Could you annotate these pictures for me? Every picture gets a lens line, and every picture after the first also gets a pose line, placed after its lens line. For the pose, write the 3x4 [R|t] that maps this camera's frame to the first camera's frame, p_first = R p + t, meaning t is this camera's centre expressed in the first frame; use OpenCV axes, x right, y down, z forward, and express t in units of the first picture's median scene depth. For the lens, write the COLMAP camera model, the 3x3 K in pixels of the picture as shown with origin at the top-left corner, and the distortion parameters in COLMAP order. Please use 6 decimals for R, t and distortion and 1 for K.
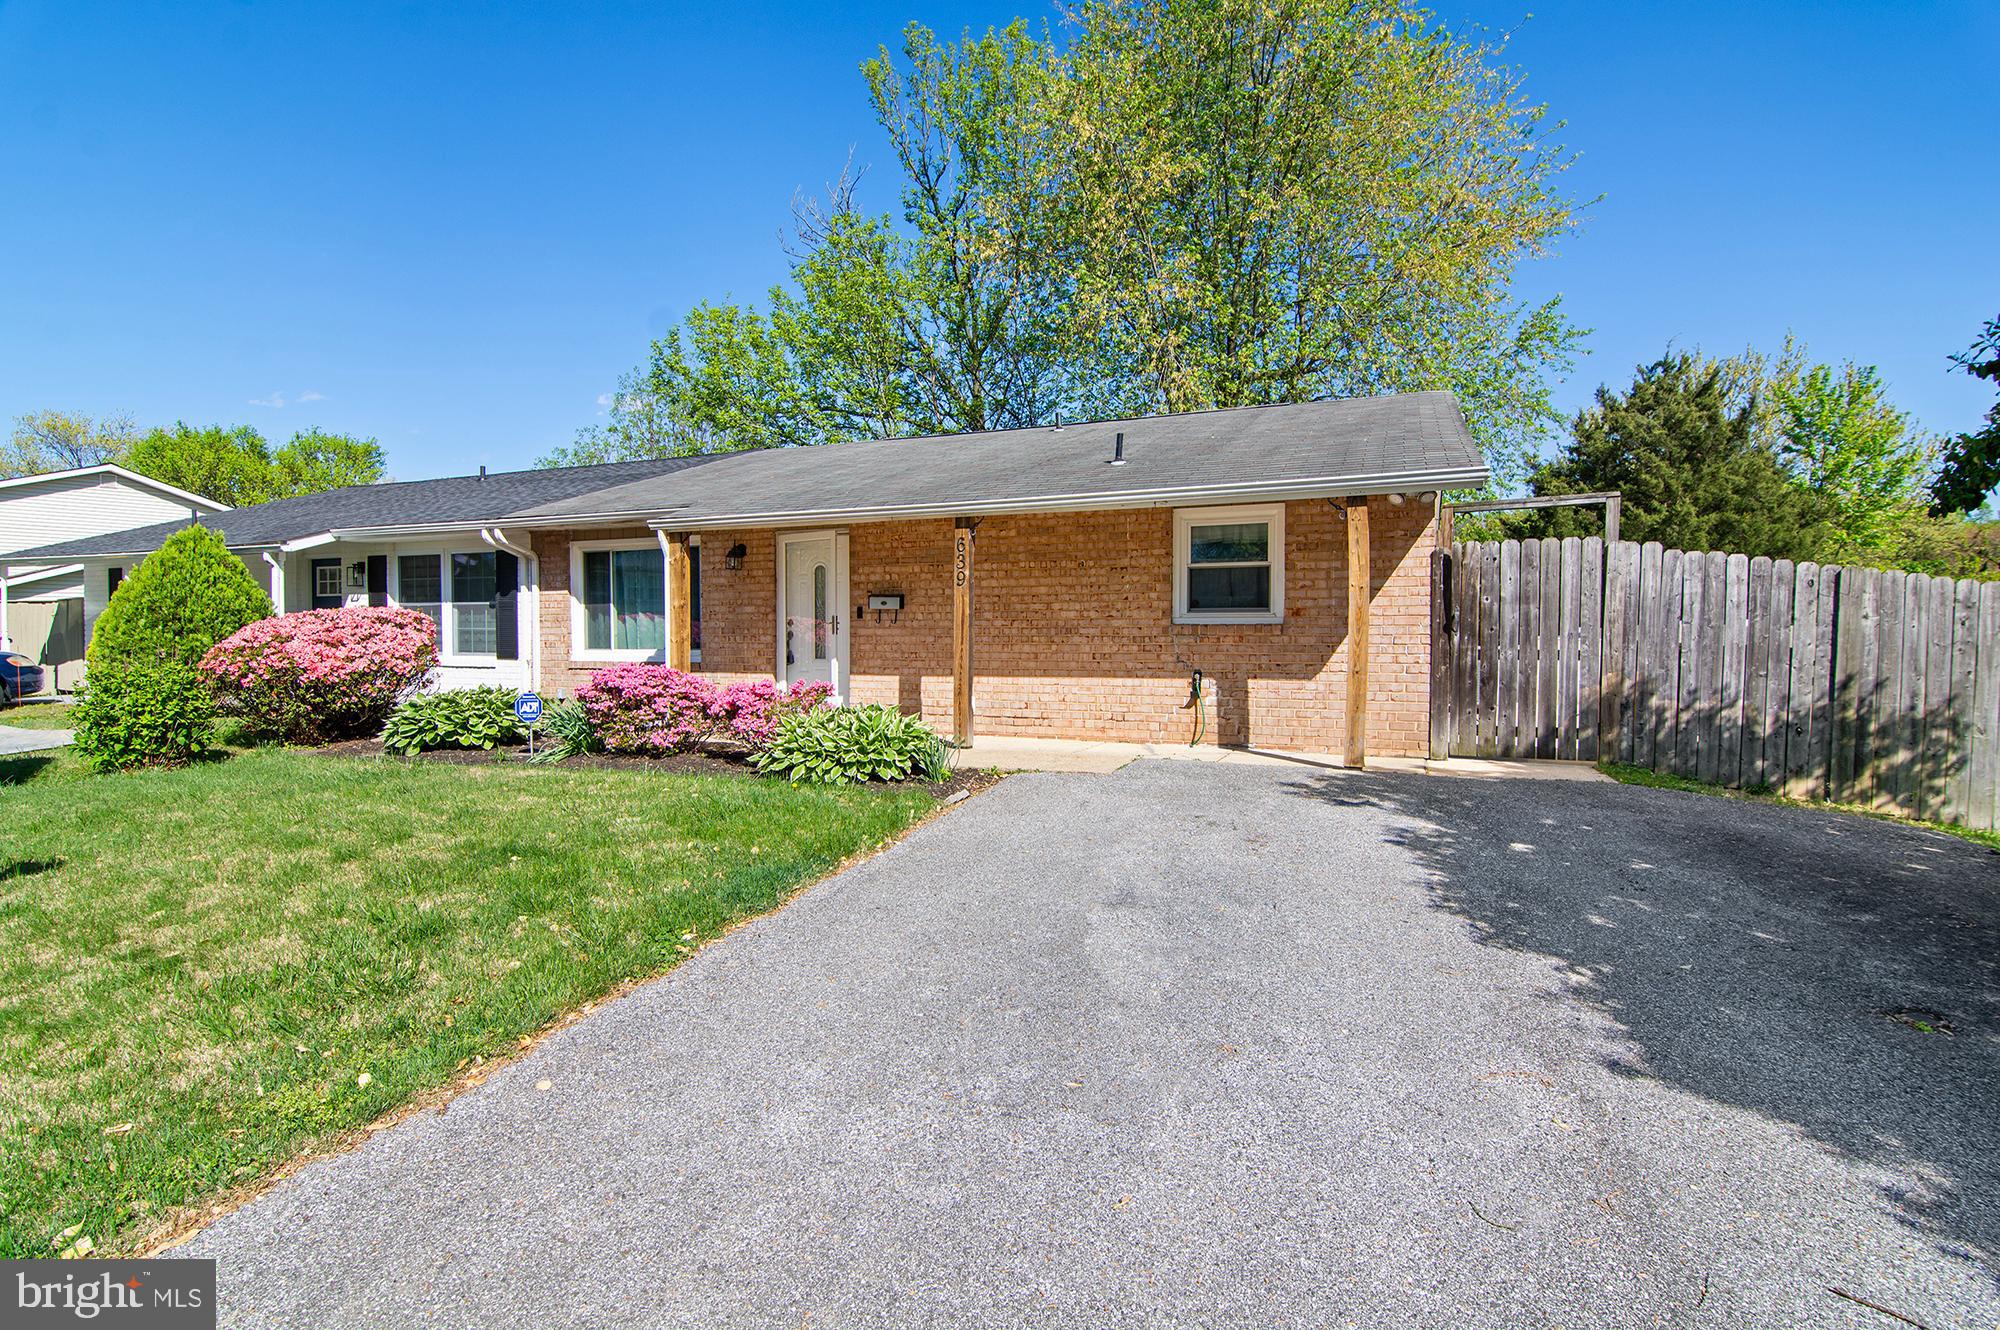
lens RADIAL K [[940.9, 0, 1000.0], [0, 940.9, 665.0], [0, 0, 1]] dist [-0.009078, -0.001338]
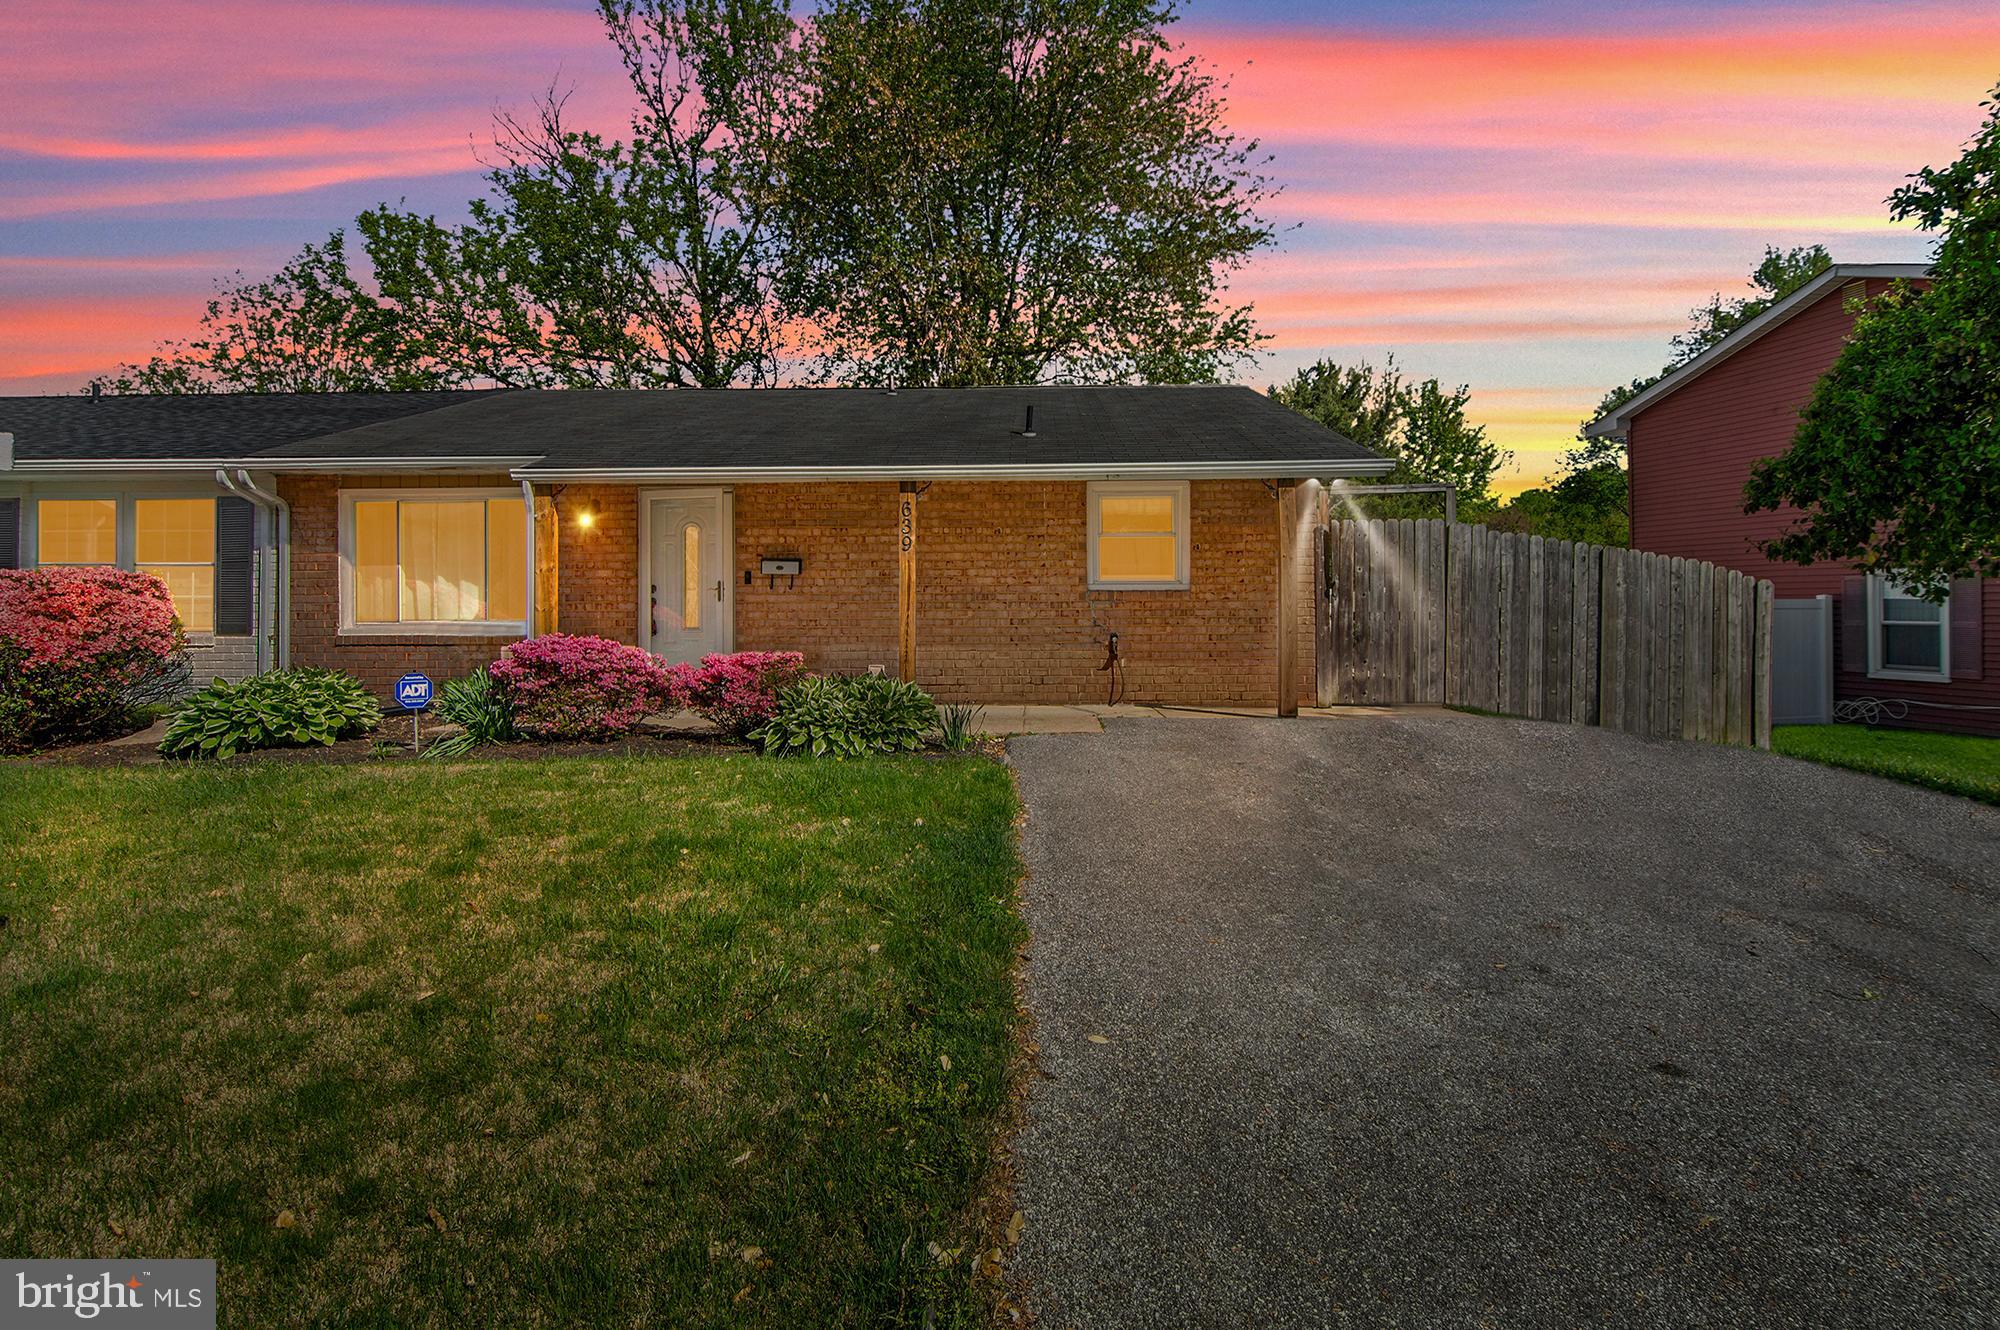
lens RADIAL K [[991.7, 0, 988.4], [0, 991.7, 592.0], [0, 0, 1]] dist [0.000252, -0.005844]
pose [[0.935115, -0.000064, 0.354344, -0.309169], [0.015206, 0.999086, -0.039949, 0.001139], [-0.354018, 0.042745, 0.934261, 0.004489]]
